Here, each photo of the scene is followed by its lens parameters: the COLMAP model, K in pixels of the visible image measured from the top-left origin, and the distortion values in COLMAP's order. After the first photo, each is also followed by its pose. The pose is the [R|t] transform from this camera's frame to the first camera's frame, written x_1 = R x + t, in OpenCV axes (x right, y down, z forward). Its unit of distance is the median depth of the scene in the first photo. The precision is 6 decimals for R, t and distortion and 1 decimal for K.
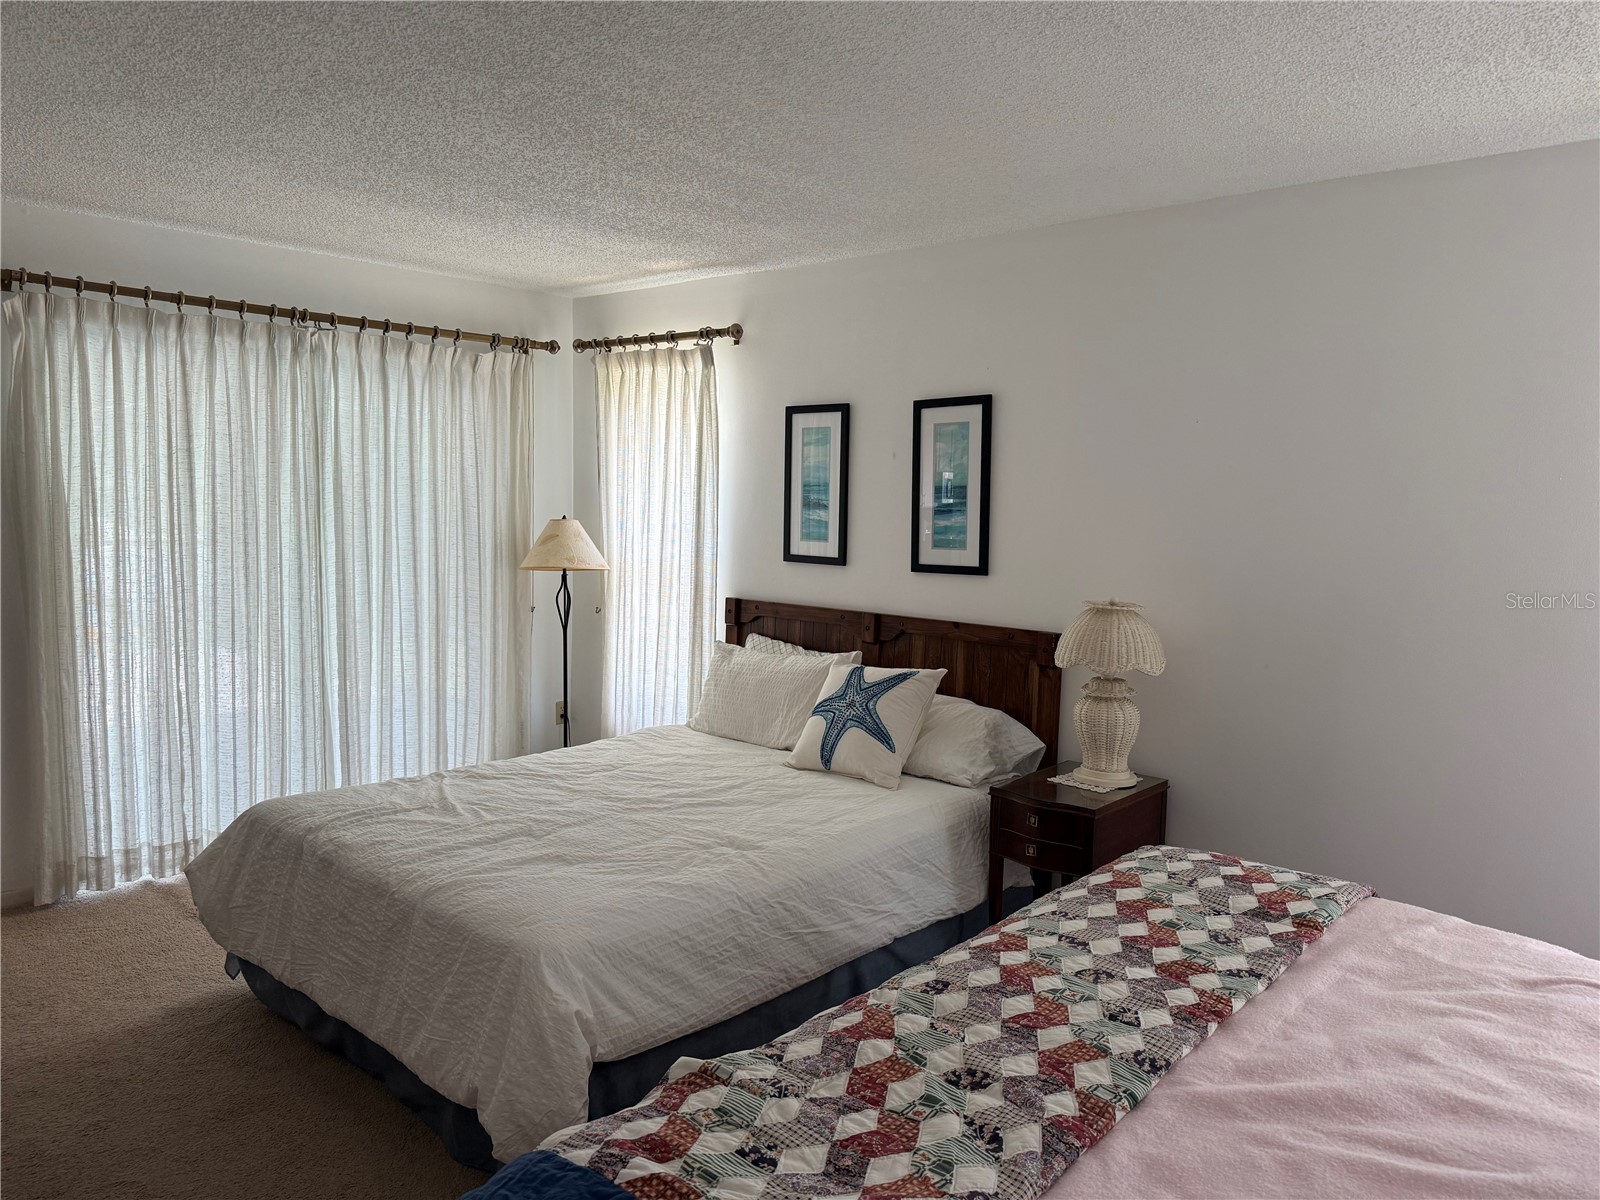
lens RADIAL K [[1119.4, 0, 799.4], [0, 1119.4, 591.4], [0, 0, 1]] dist [0.062387, -0.068713]
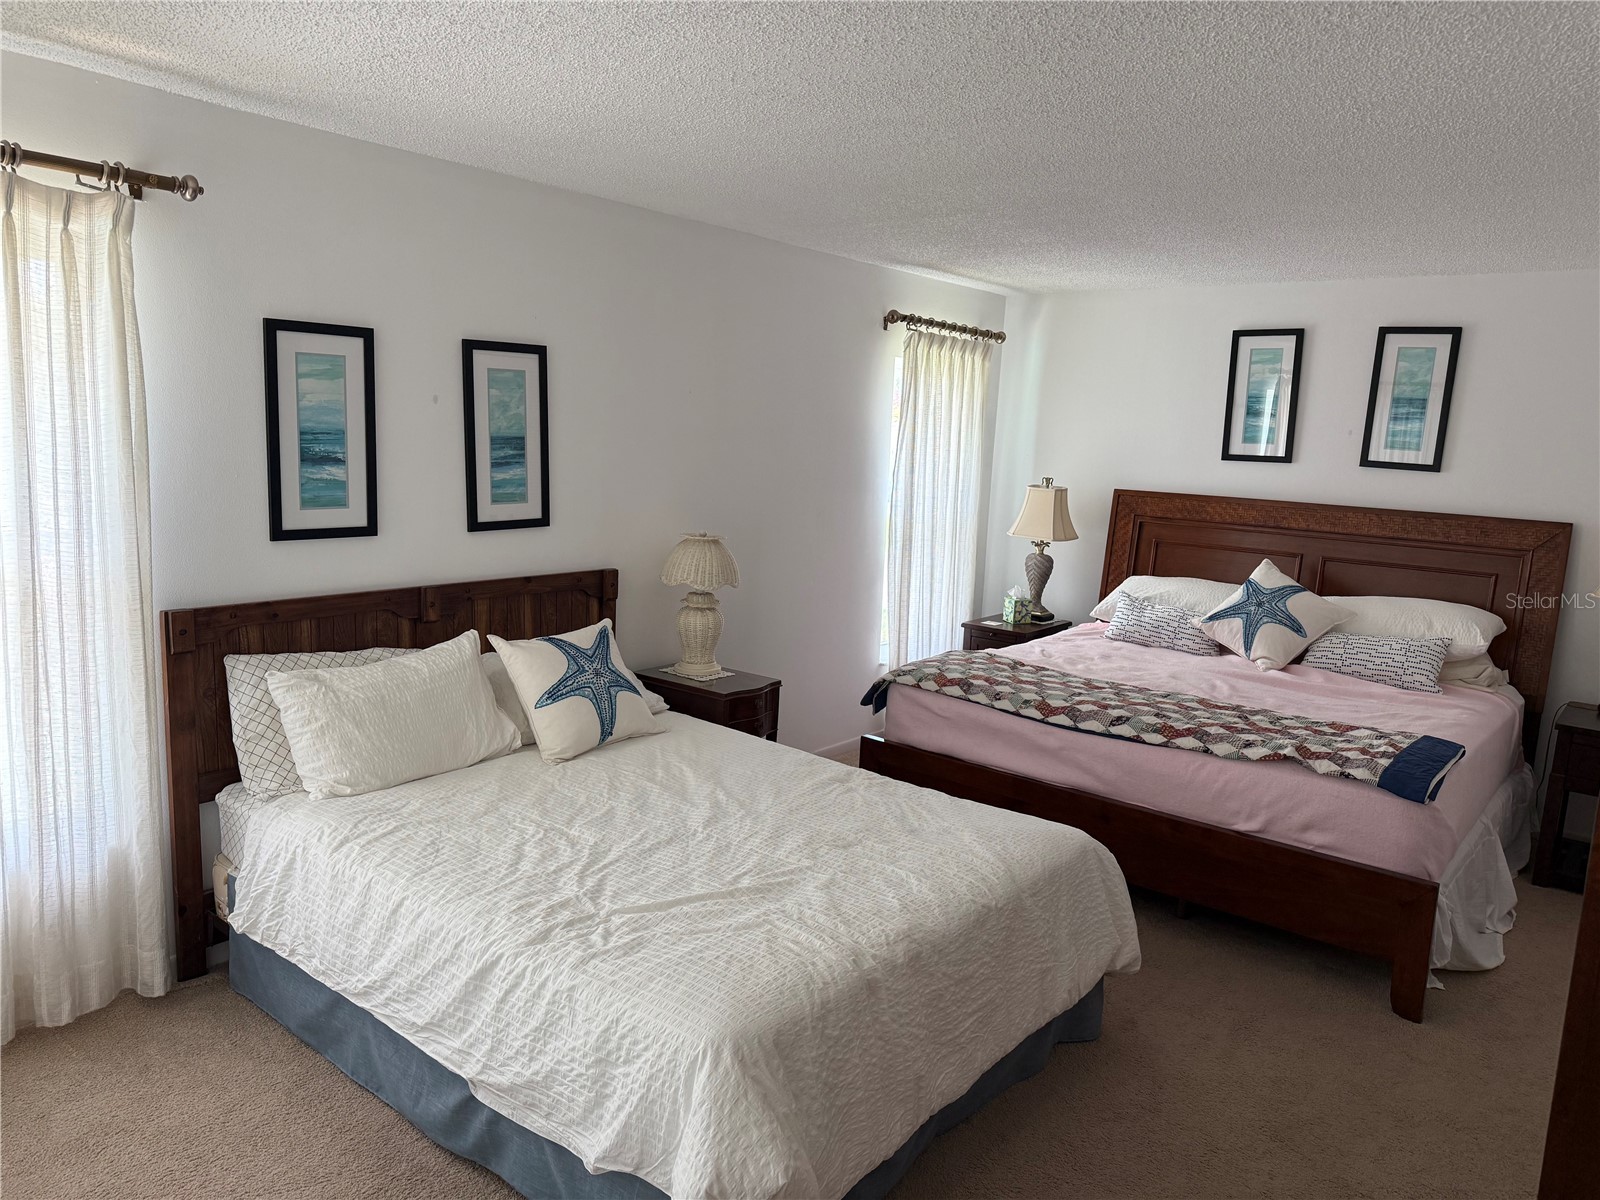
lens RADIAL K [[1119.4, 0, 798.2], [0, 1119.4, 606.0], [0, 0, 1]] dist [0.062387, -0.068713]
pose [[-0.067252, -0.155882, 0.985484, -0.840219], [0.073114, 0.984294, 0.160683, -0.087213], [-0.995054, 0.082859, -0.054798, 0.811198]]
